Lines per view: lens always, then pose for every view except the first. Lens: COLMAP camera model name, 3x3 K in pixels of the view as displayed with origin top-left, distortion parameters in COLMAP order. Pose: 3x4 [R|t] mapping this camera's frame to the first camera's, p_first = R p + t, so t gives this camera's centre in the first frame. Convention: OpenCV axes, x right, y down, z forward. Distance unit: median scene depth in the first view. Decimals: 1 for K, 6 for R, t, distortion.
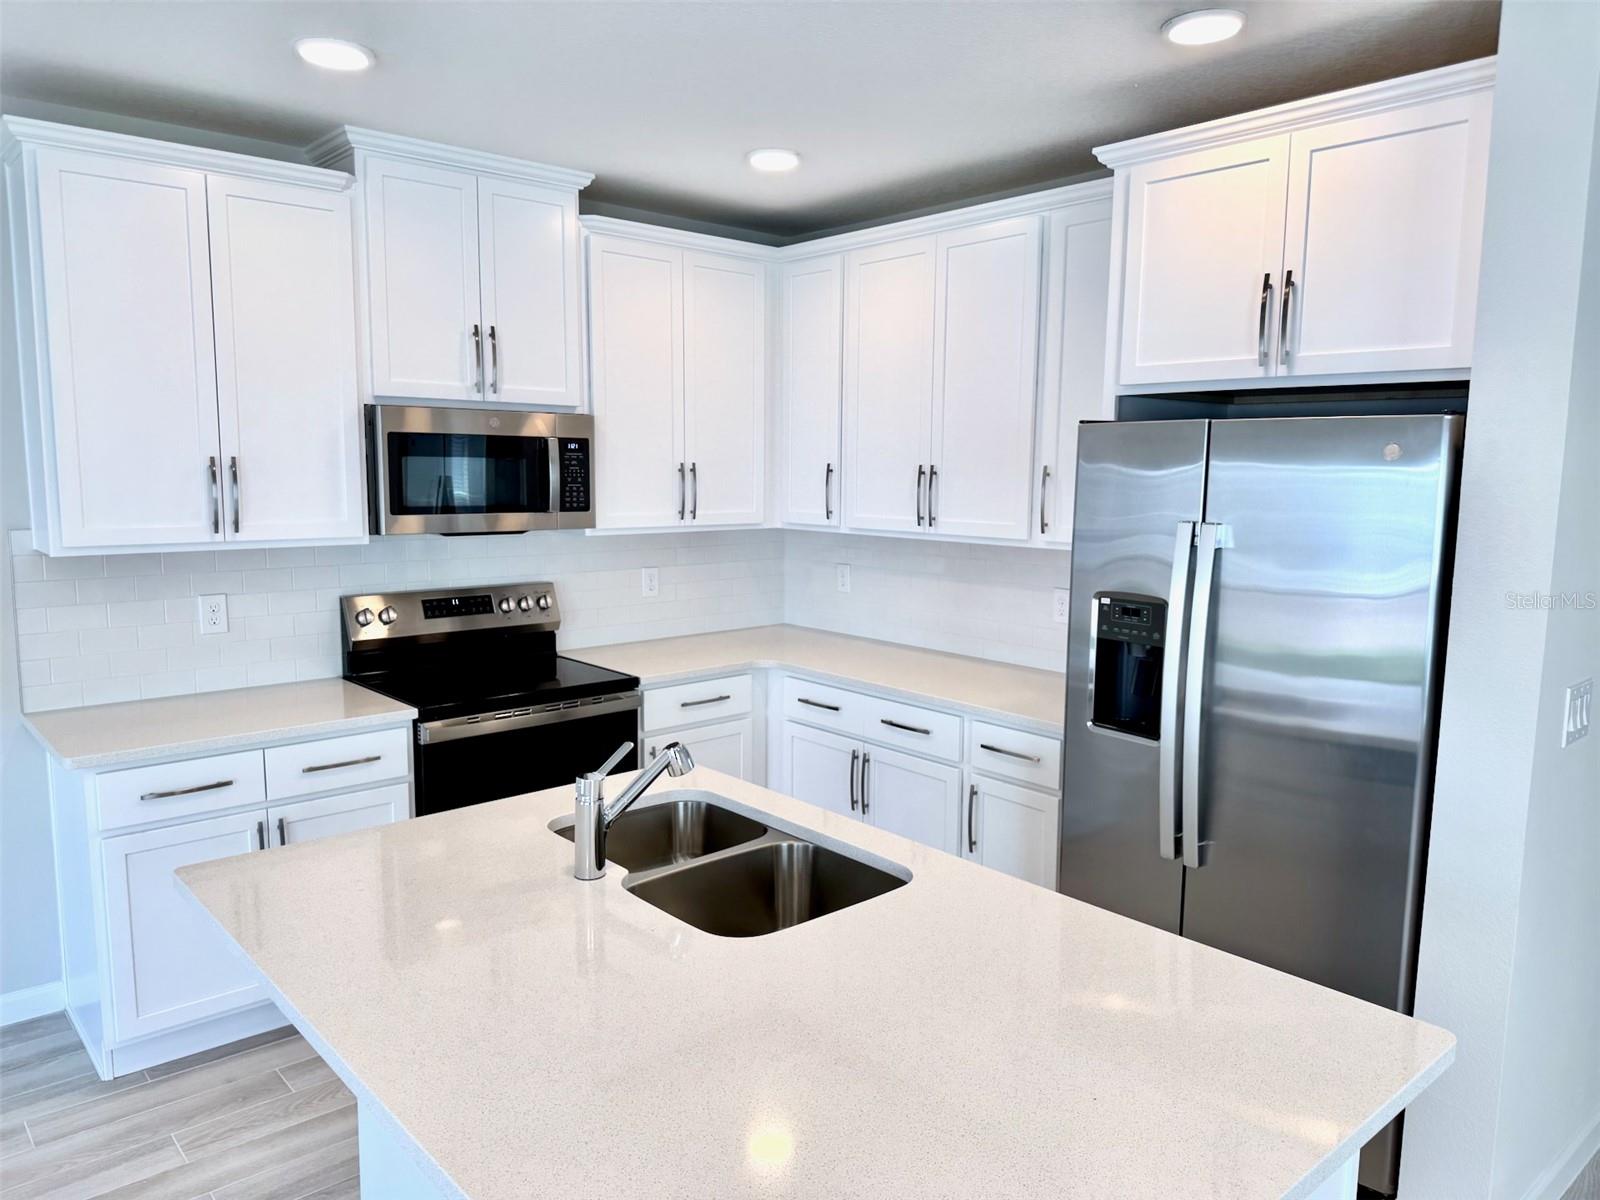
lens RADIAL K [[1130.6, 0, 804.8], [0, 1130.6, 609.7], [0, 0, 1]] dist [0.064568, -0.077360]
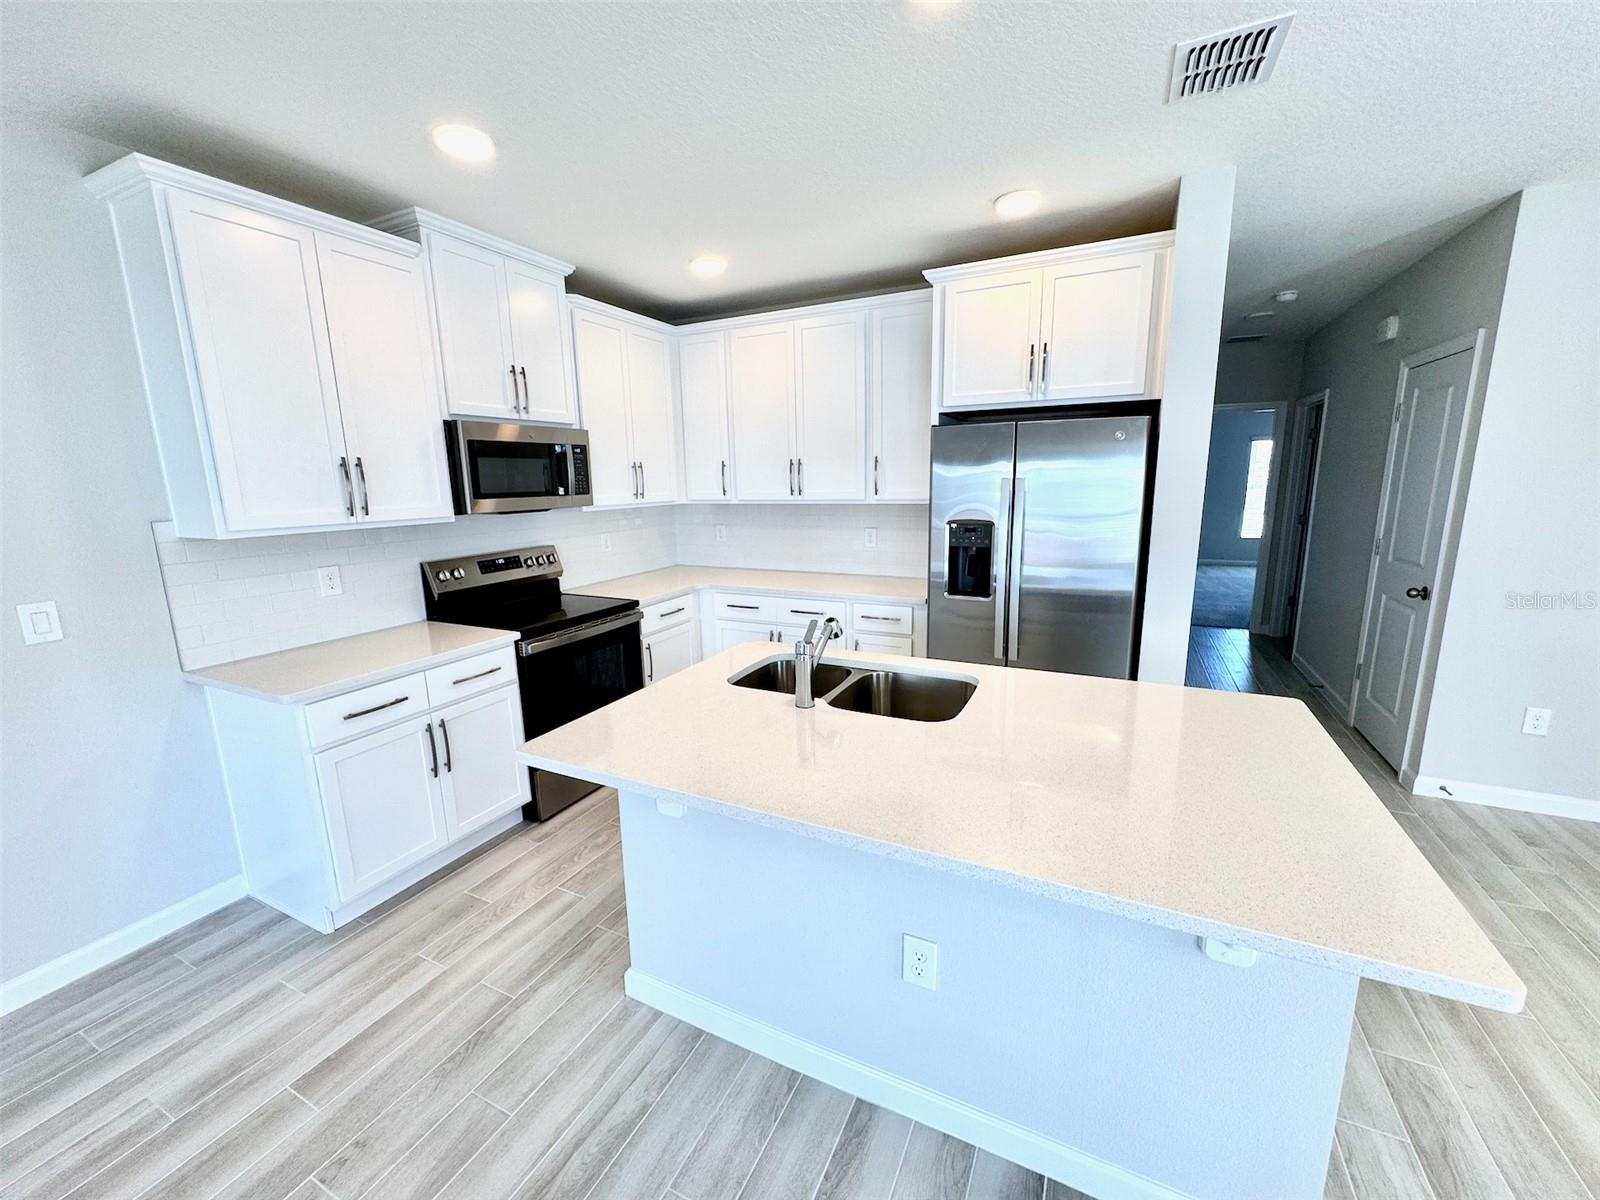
lens RADIAL K [[639.5, 0, 799.1], [0, 639.5, 603.3], [0, 0, 1]] dist [-0.003358, 0.000397]
pose [[0.925322, -0.100704, 0.365564, -0.283256], [0.077692, 0.993987, 0.077163, 0.014489], [-0.371137, -0.042999, 0.927582, 0.109897]]
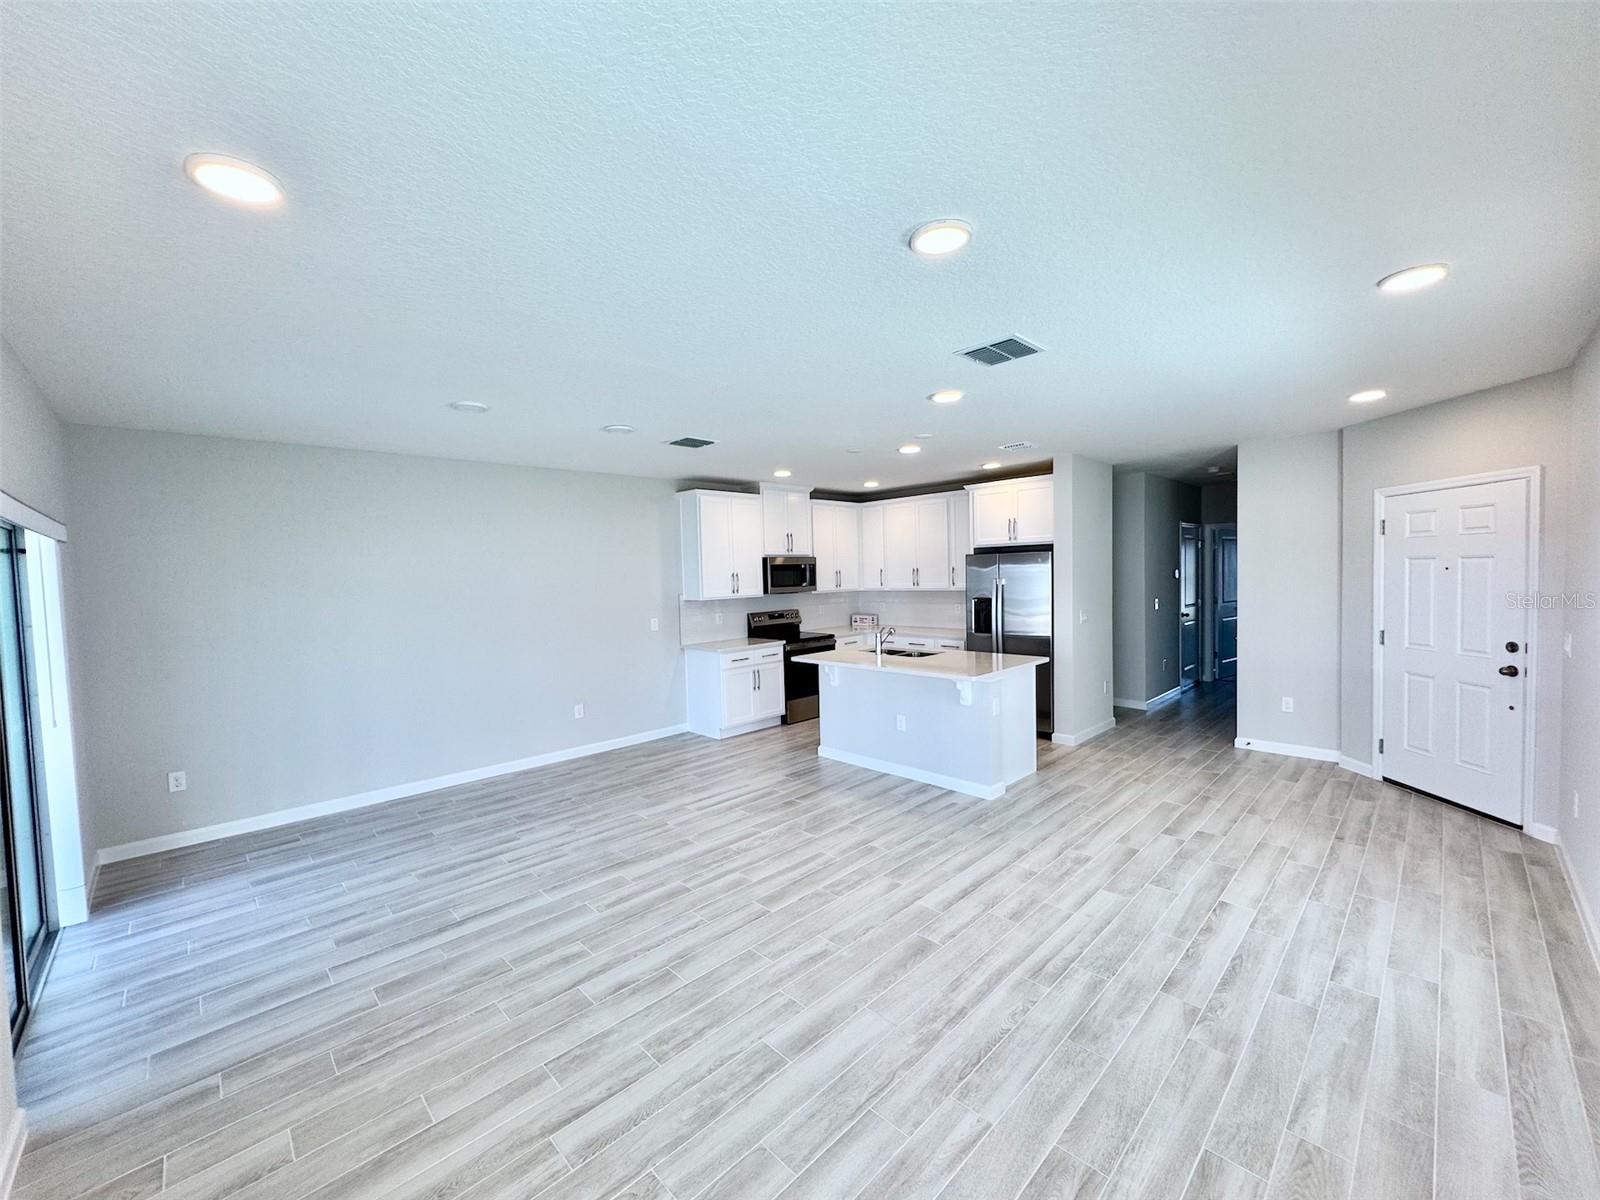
lens RADIAL K [[639.5, 0, 801.9], [0, 639.5, 599.1], [0, 0, 1]] dist [-0.003358, 0.000397]
pose [[0.997765, -0.040411, 0.053210, -0.363028], [0.044975, 0.995143, -0.087564, 0.124658], [-0.049413, 0.089762, 0.994737, -0.937716]]
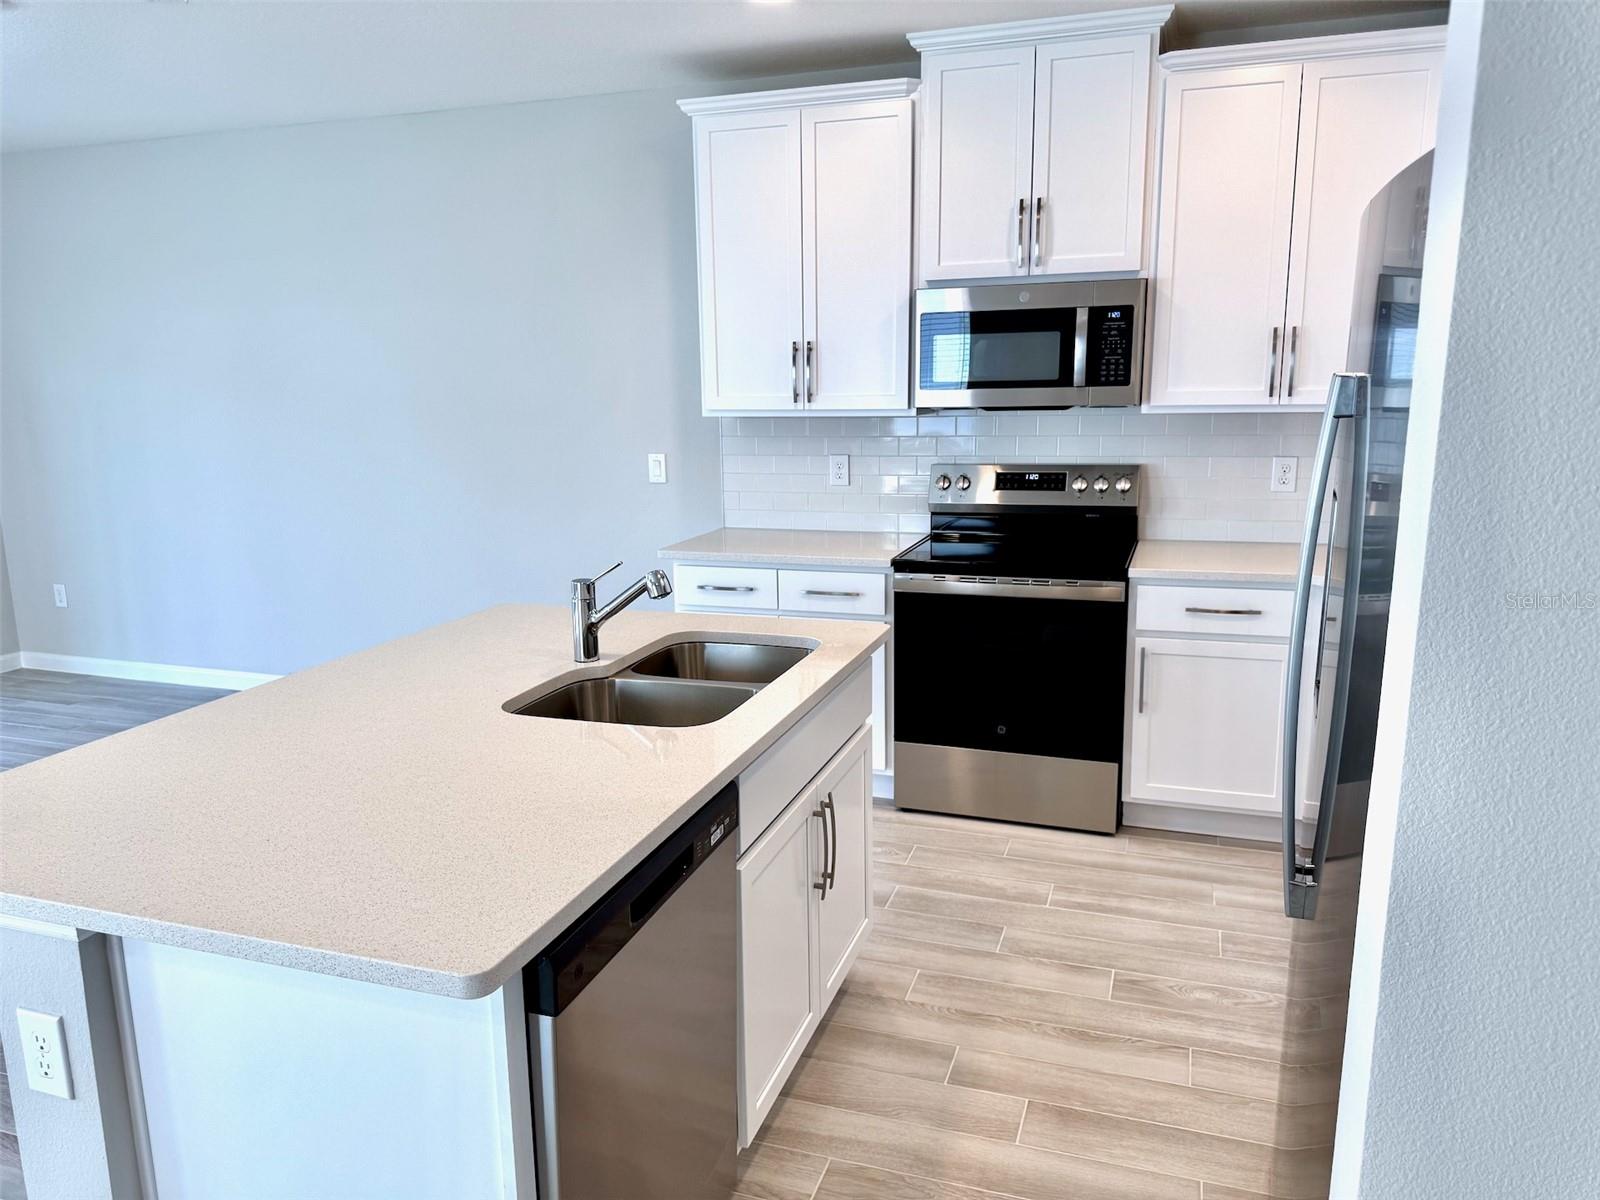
lens RADIAL K [[1130.6, 0, 800.4], [0, 1130.6, 606.8], [0, 0, 1]] dist [0.064568, -0.077360]
pose [[0.496409, 0.157634, -0.853657, 0.547885], [-0.093598, 0.987361, 0.127896, -0.002369], [0.863028, 0.016412, 0.504889, 0.326742]]
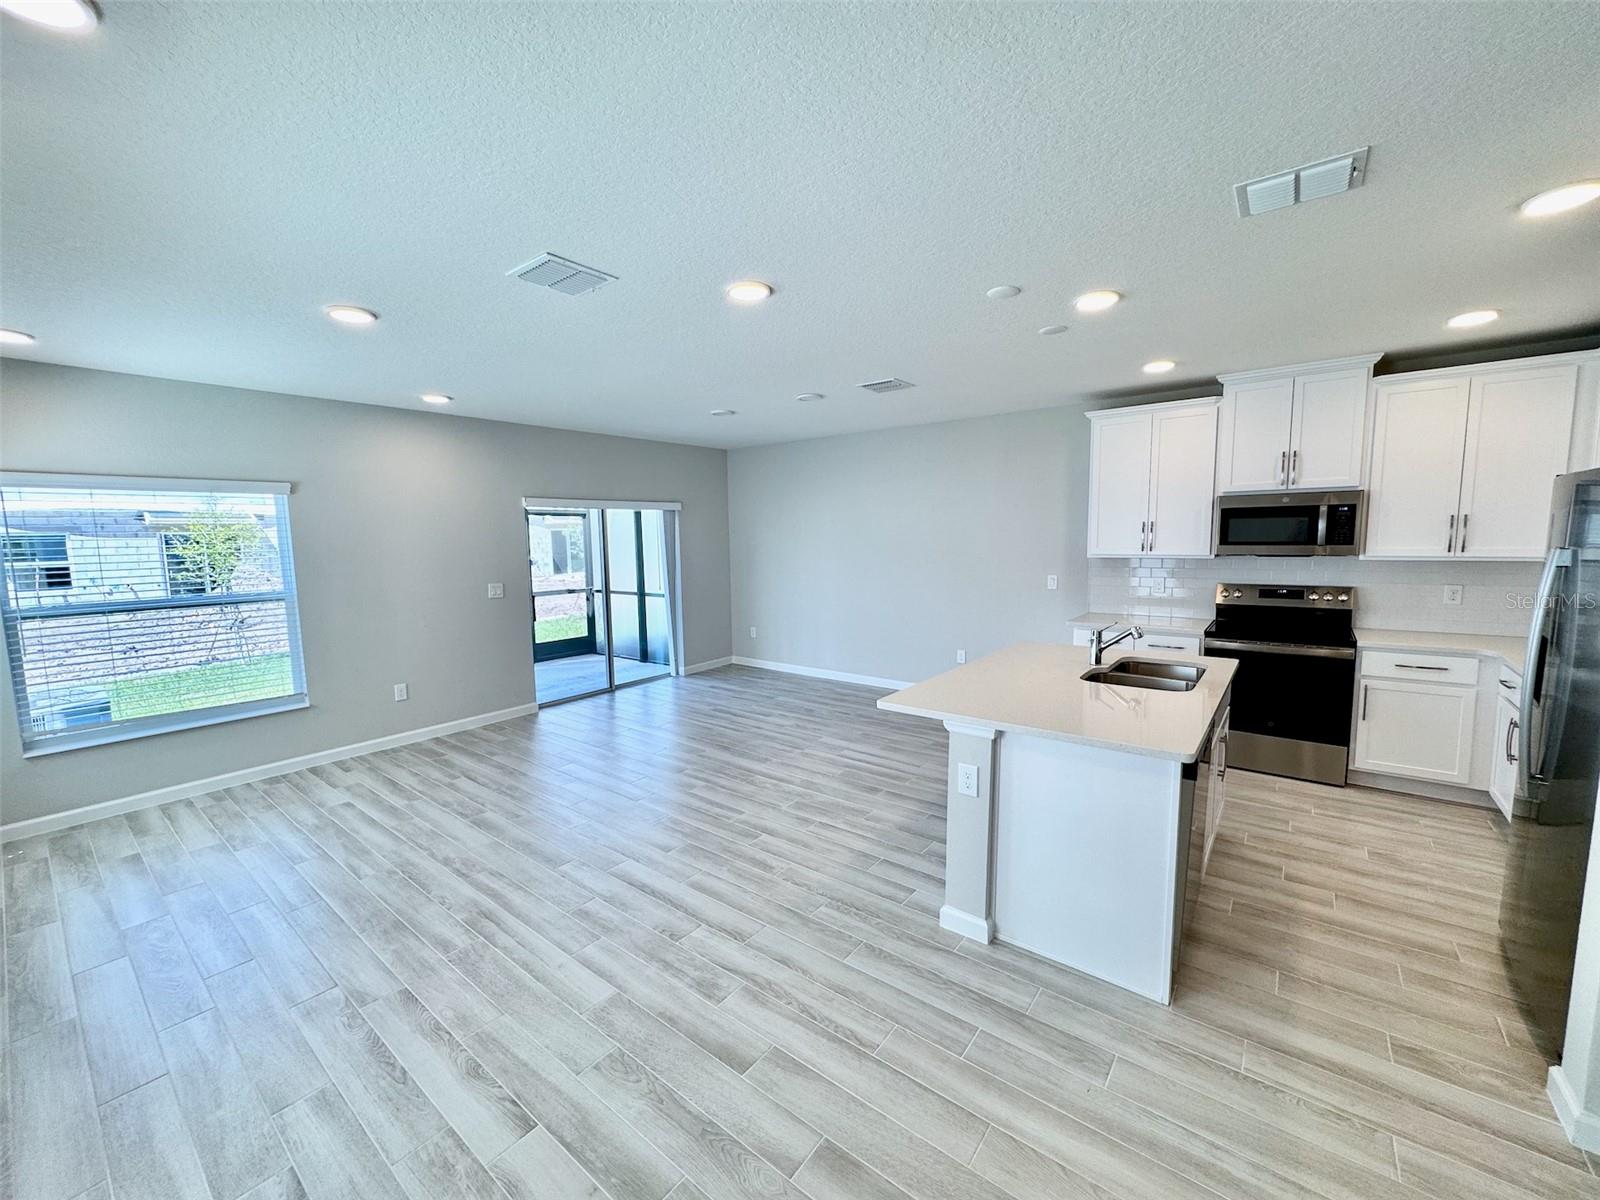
lens RADIAL K [[639.5, 0, 796.5], [0, 639.5, 601.2], [0, 0, 1]] dist [-0.003358, 0.000397]
pose [[0.177384, 0.091456, -0.979883, 0.692925], [-0.108169, 0.991452, 0.072954, 0.021763], [0.978179, 0.093052, 0.185760, -0.022018]]
